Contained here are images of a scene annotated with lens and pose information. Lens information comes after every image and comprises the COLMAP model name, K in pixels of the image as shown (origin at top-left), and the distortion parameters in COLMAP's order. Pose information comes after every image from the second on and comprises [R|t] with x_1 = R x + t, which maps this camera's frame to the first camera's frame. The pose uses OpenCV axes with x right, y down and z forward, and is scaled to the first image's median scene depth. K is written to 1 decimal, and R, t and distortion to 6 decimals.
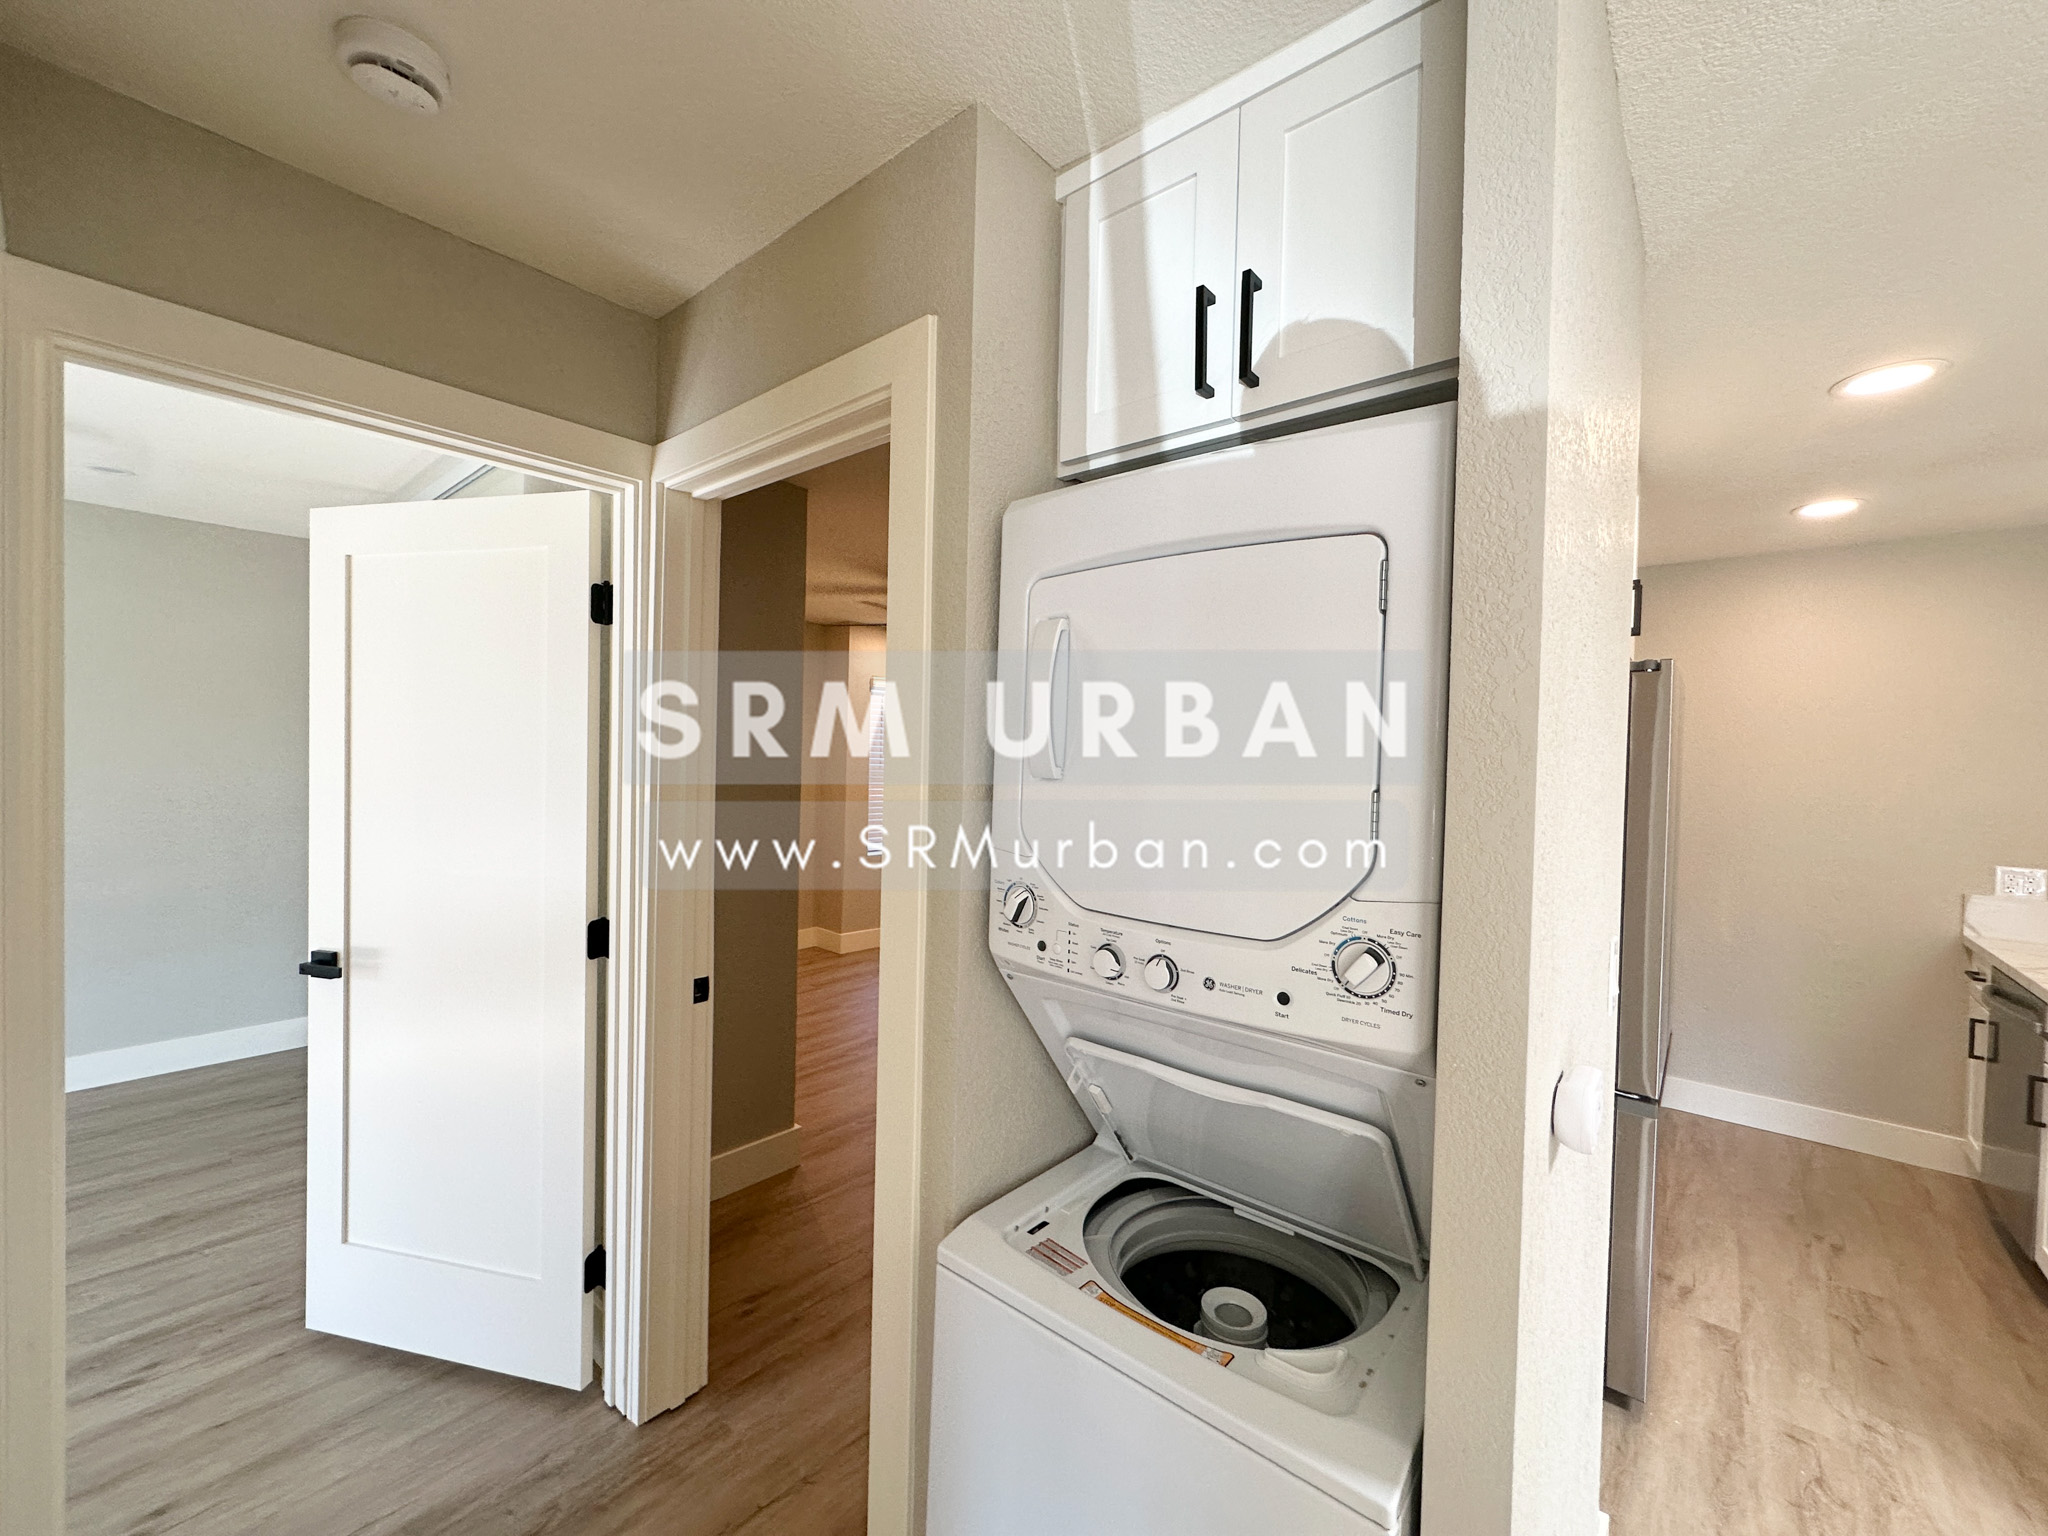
lens RADIAL K [[813.0, 0, 1031.3], [0, 813.0, 764.2], [0, 0, 1]] dist [-0.000987, 0.000074]
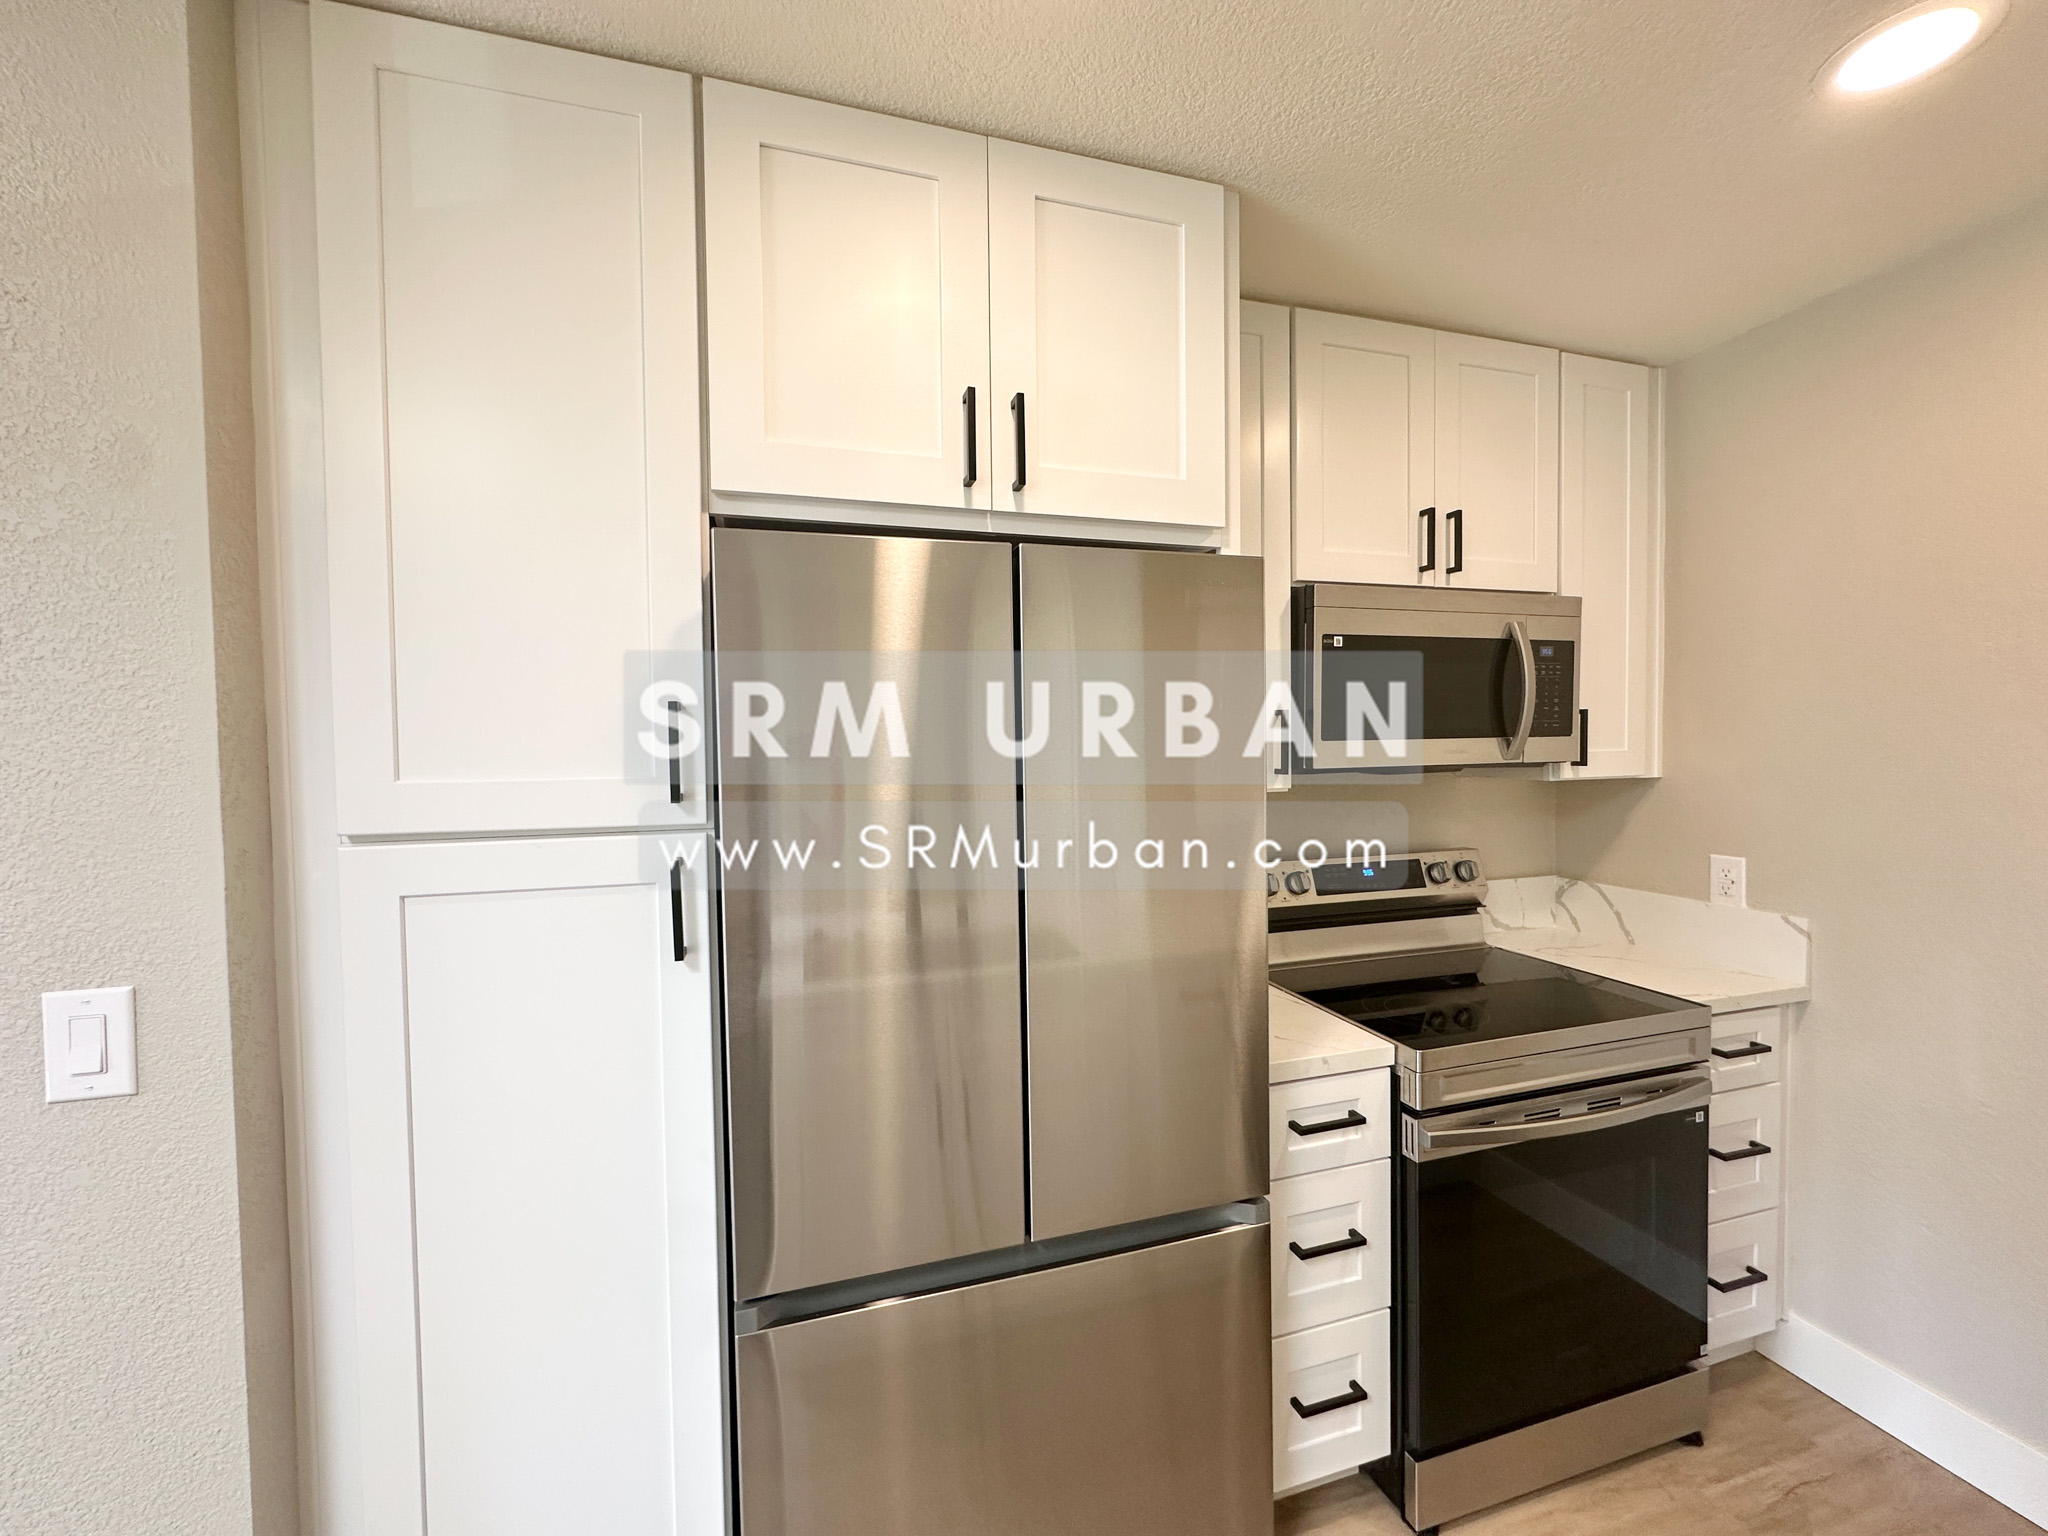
lens RADIAL K [[813.0, 0, 1025.2], [0, 813.0, 765.0], [0, 0, 1]] dist [-0.000987, 0.000074]
pose [[0.836468, -0.027693, -0.547315, 0.826145], [0.033728, 0.999431, 0.000977, 0.023689], [0.546977, -0.019277, 0.836926, 0.417654]]
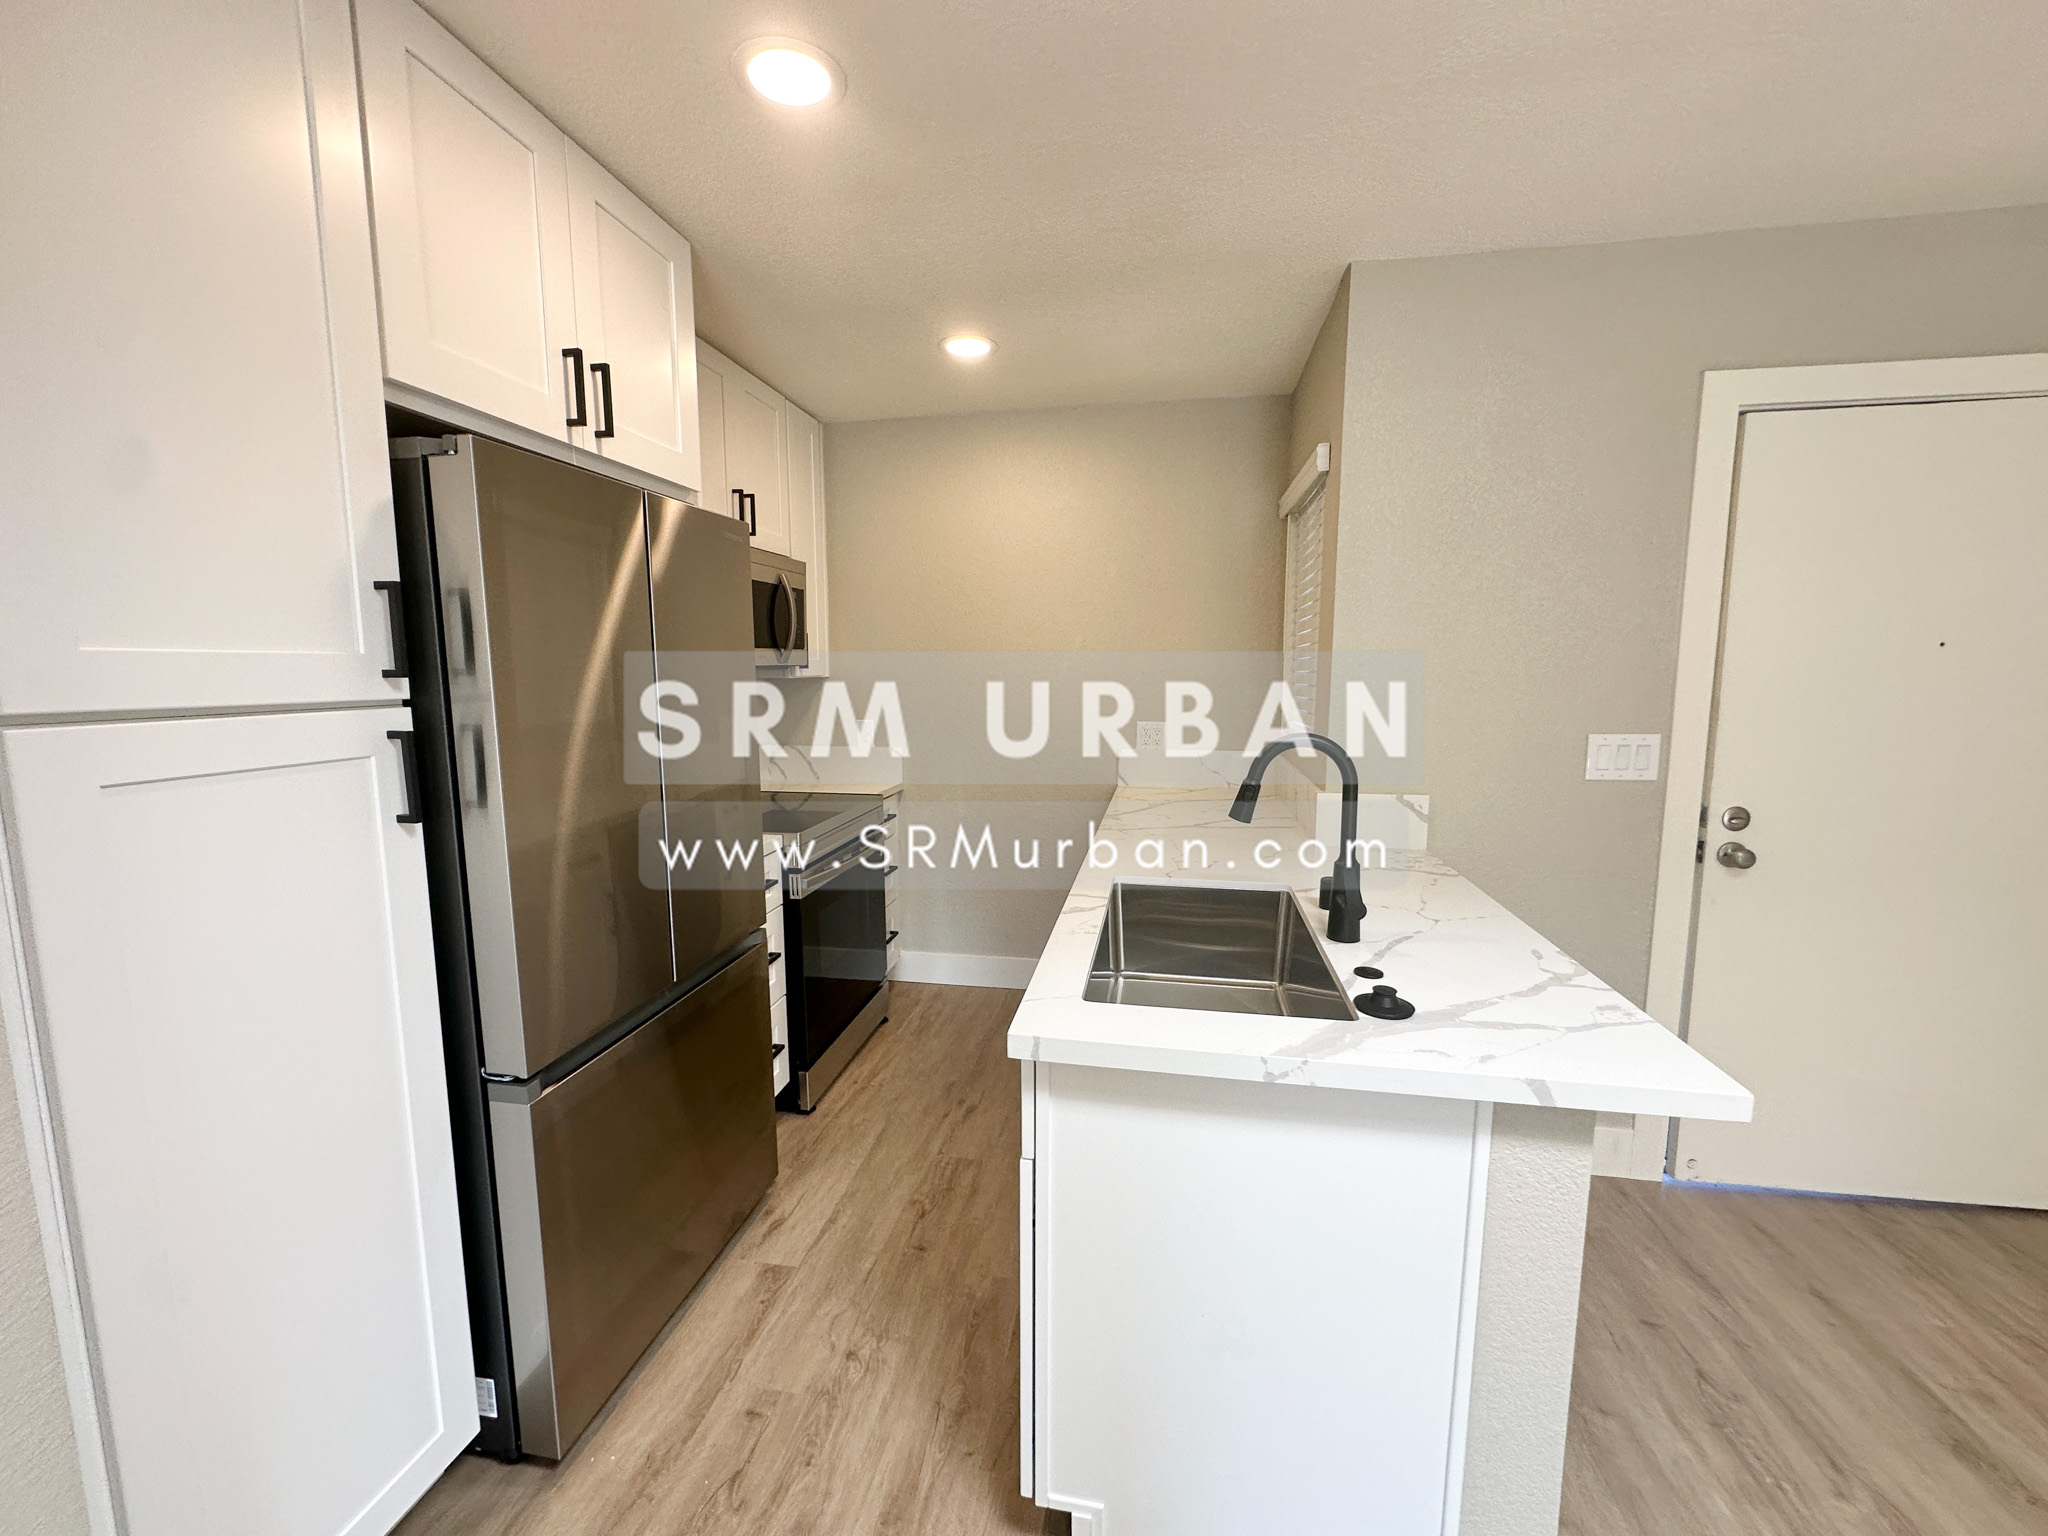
lens RADIAL K [[813.0, 0, 1025.5], [0, 813.0, 767.0], [0, 0, 1]] dist [-0.000987, 0.000074]
pose [[0.865099, -0.094430, 0.492632, 0.537629], [0.032350, 0.990579, 0.133070, 0.036774], [-0.500556, -0.099182, 0.860004, 0.125208]]
